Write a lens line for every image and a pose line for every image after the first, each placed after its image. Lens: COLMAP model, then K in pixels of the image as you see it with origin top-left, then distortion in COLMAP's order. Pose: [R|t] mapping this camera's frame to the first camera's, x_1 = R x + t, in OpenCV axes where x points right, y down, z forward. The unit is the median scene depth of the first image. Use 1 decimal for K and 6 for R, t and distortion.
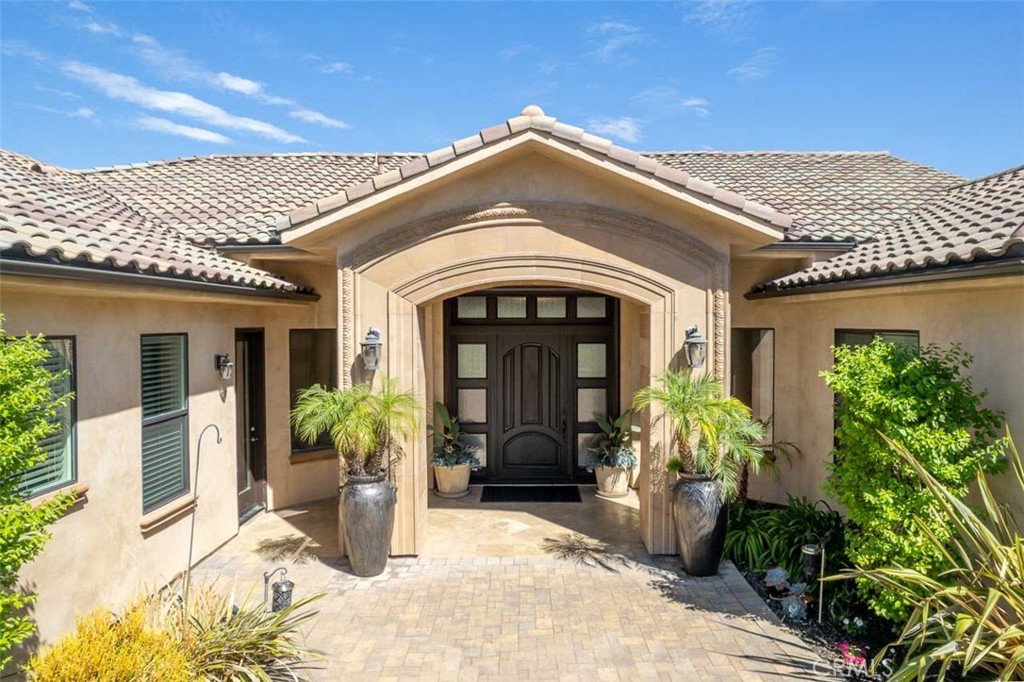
lens RADIAL K [[652.9, 0, 512.6], [0, 652.9, 338.7], [0, 0, 1]] dist [-0.051693, 0.032470]
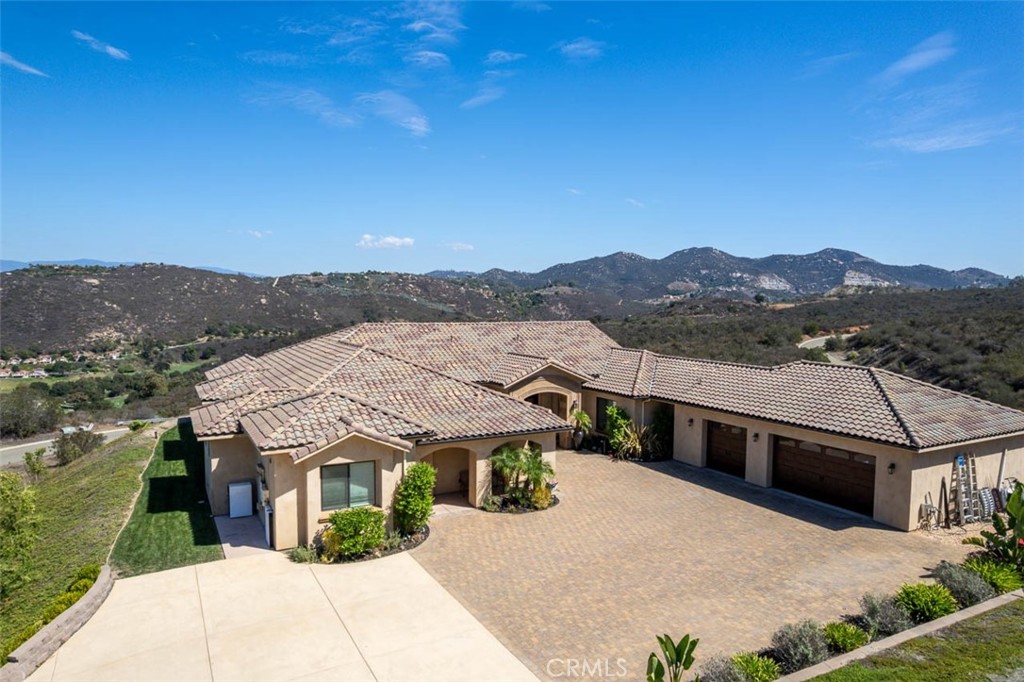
lens RADIAL K [[652.9, 0, 509.9], [0, 652.9, 334.8], [0, 0, 1]] dist [-0.051693, 0.032470]
pose [[0.869736, -0.016362, 0.493247, -2.452239], [-0.001951, 0.999328, 0.036589, -0.664947], [-0.493514, -0.032785, 0.869120, -2.857866]]
